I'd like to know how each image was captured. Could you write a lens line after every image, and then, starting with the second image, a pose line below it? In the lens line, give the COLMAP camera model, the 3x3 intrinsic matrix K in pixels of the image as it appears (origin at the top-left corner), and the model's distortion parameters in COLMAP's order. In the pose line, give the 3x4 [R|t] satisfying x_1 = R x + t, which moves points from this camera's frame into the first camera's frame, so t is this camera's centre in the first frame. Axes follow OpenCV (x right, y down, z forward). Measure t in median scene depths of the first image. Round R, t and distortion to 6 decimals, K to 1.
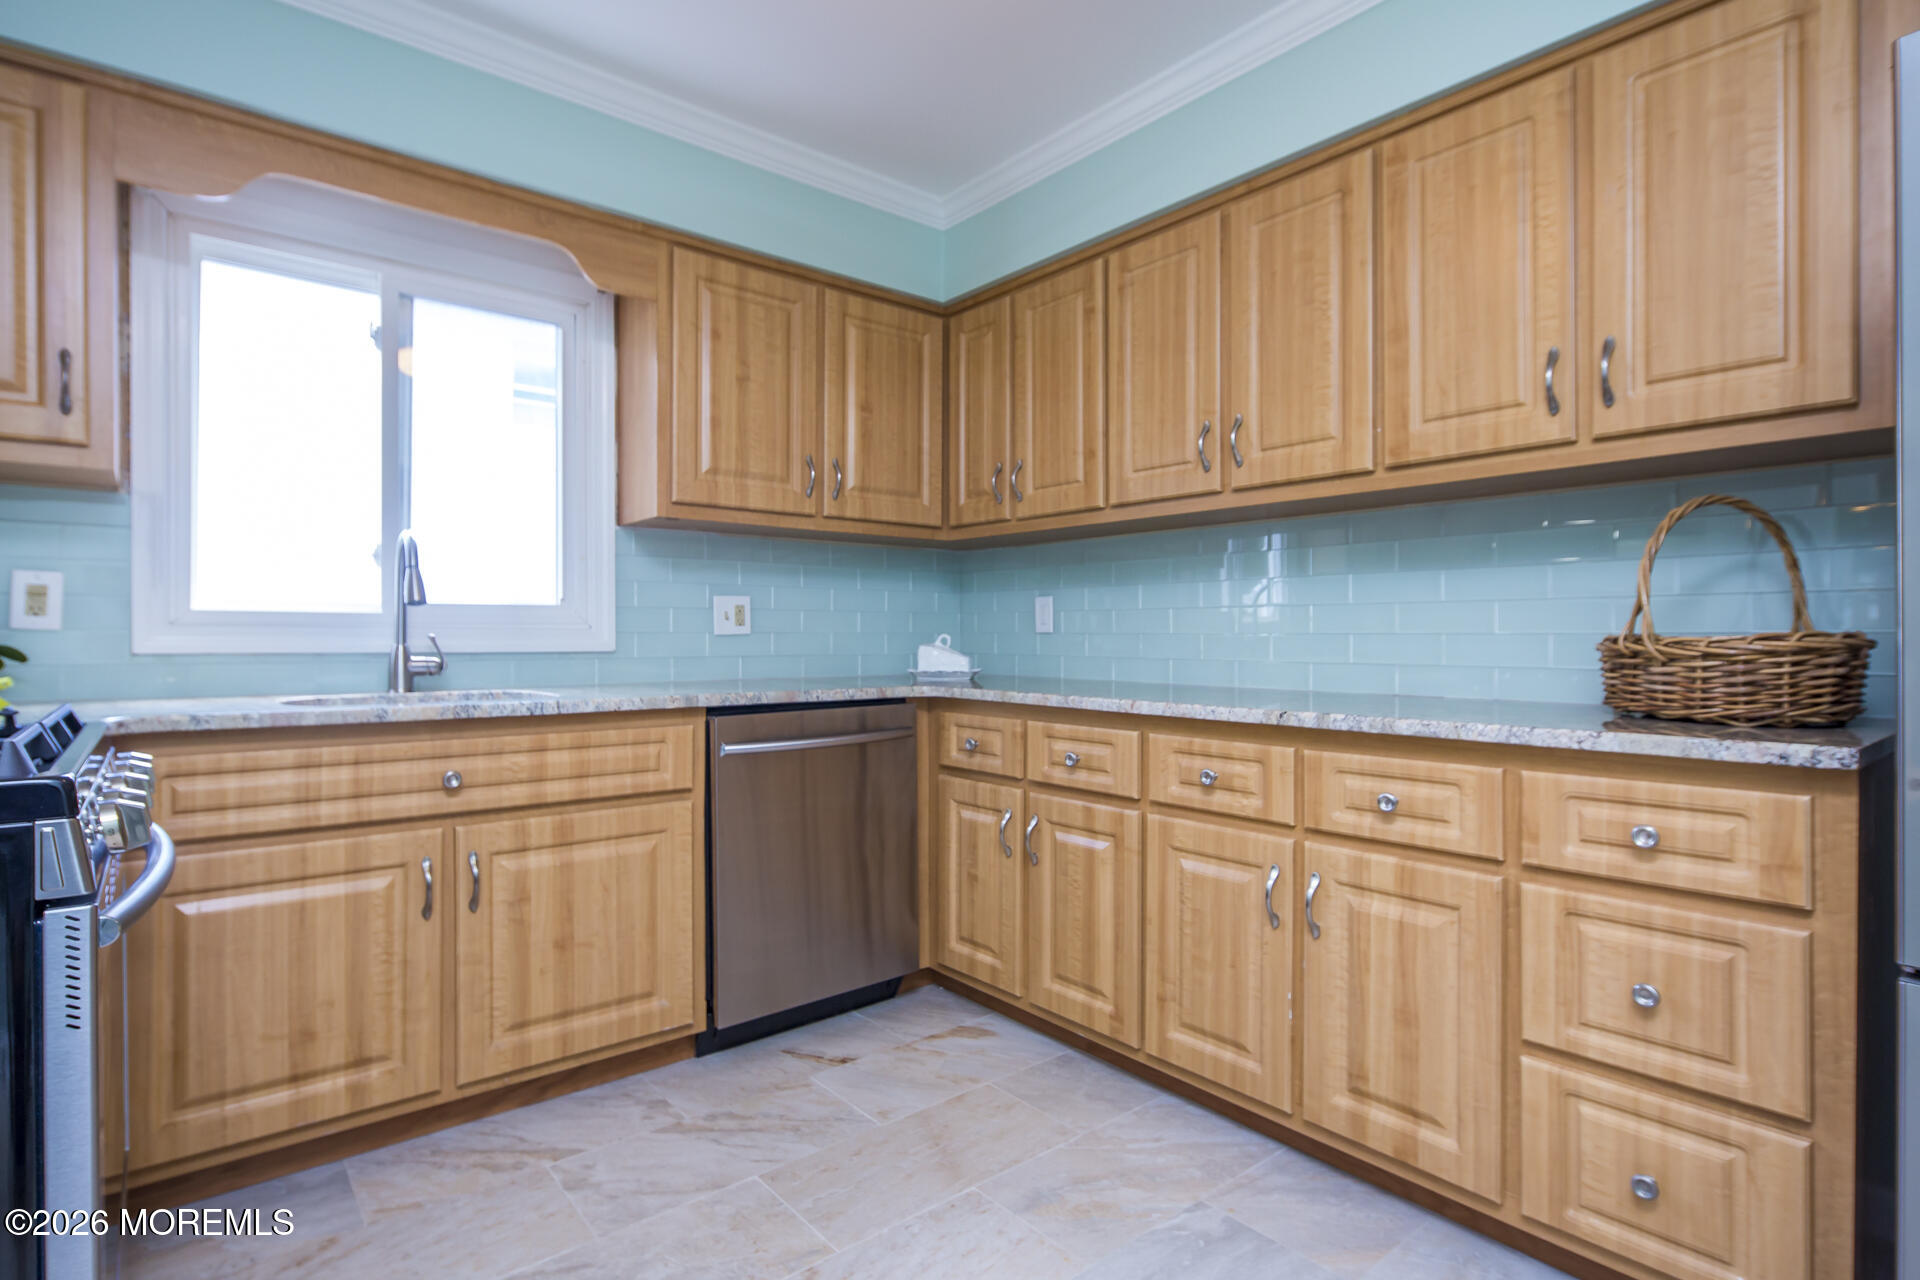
lens RADIAL K [[967.6, 0, 959.8], [0, 967.6, 623.4], [0, 0, 1]] dist [-0.001925, -0.000951]
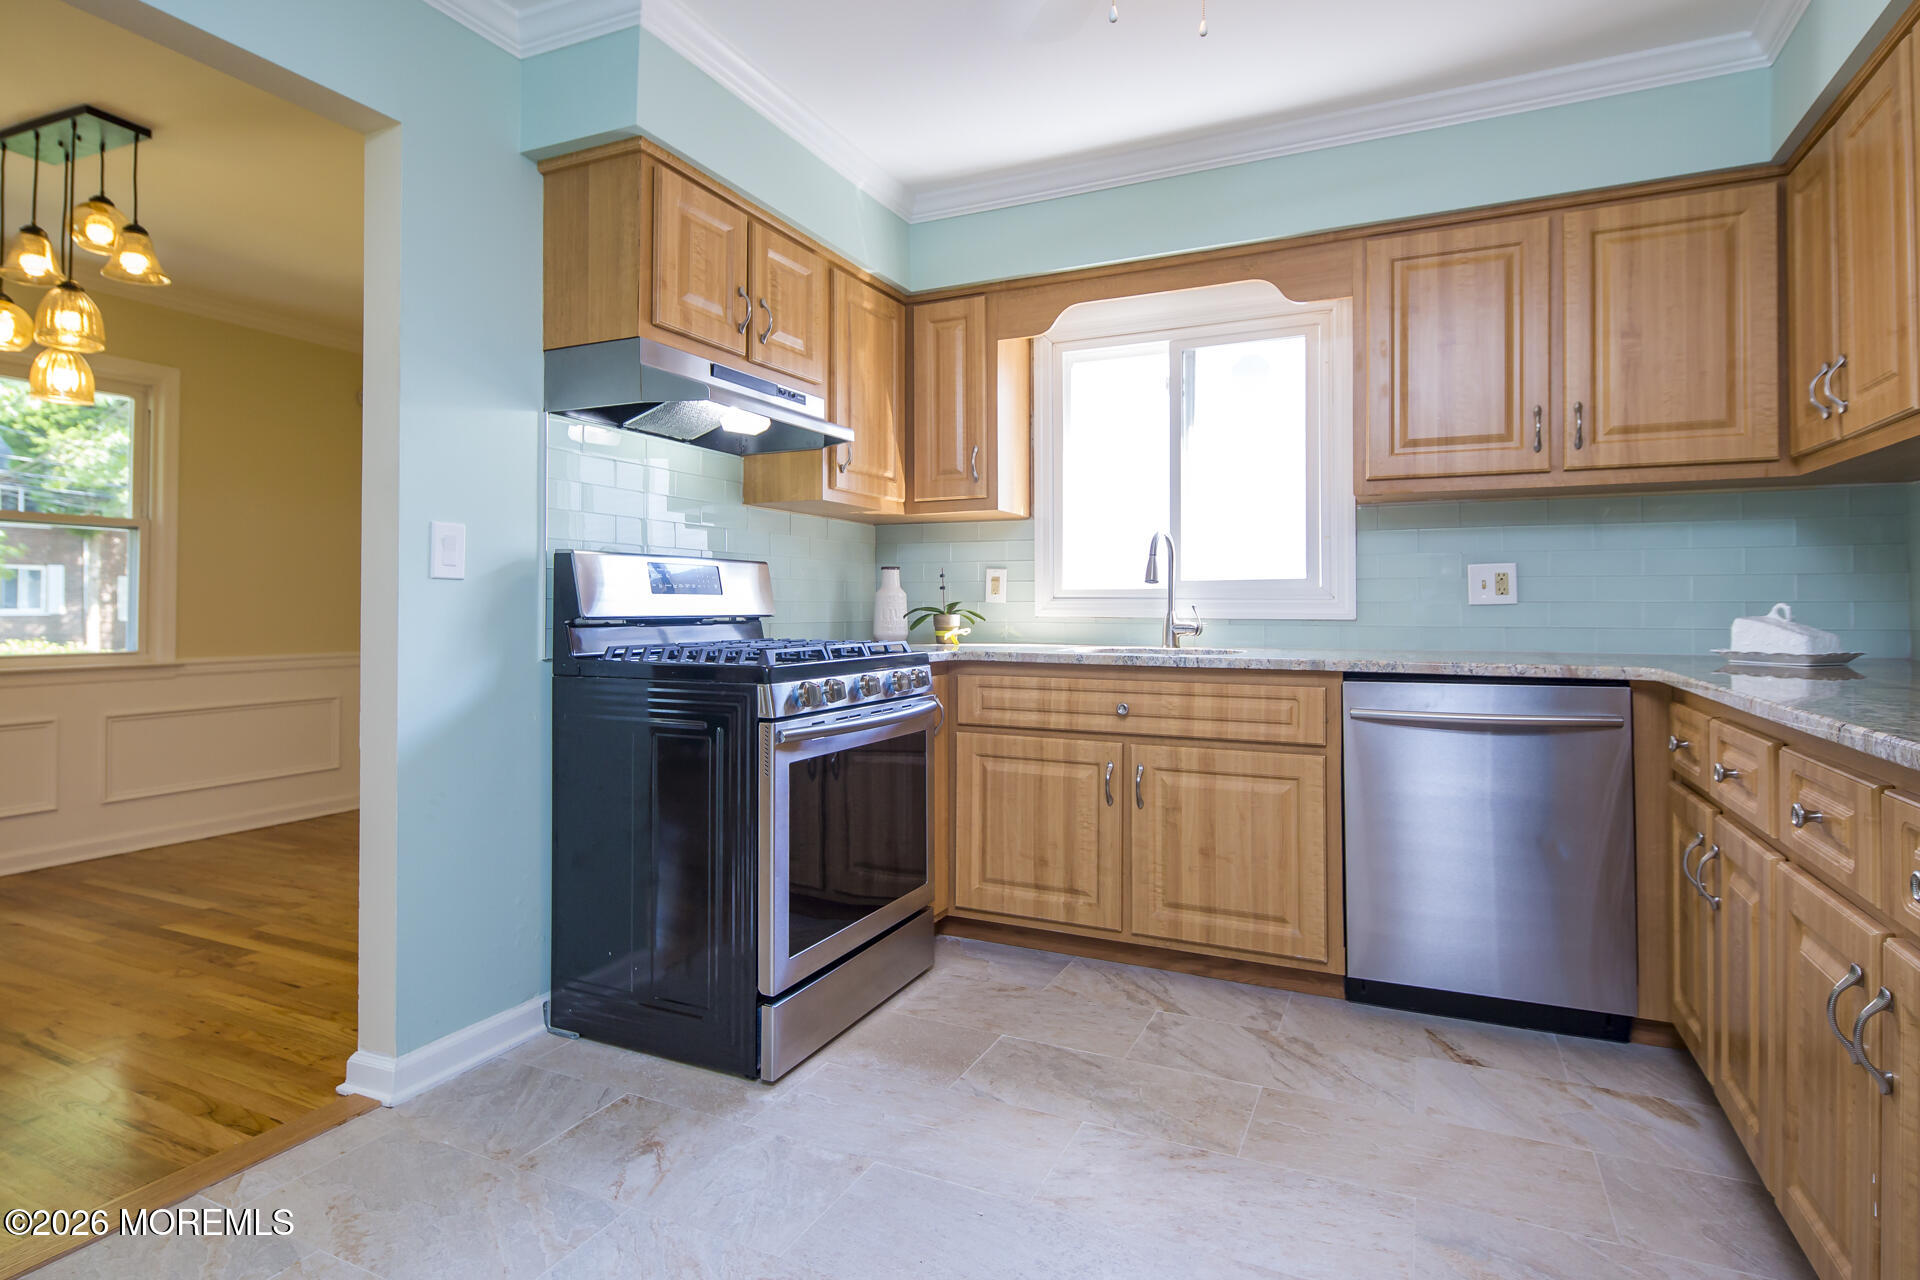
lens RADIAL K [[975.0, 0, 968.0], [0, 975.0, 571.6], [0, 0, 1]] dist [-0.001702, -0.000903]
pose [[0.432803, -0.030540, -0.900971, 0.591393], [0.011719, 0.999532, -0.028252, 0.000962], [0.901412, 0.001669, 0.432958, 0.174195]]
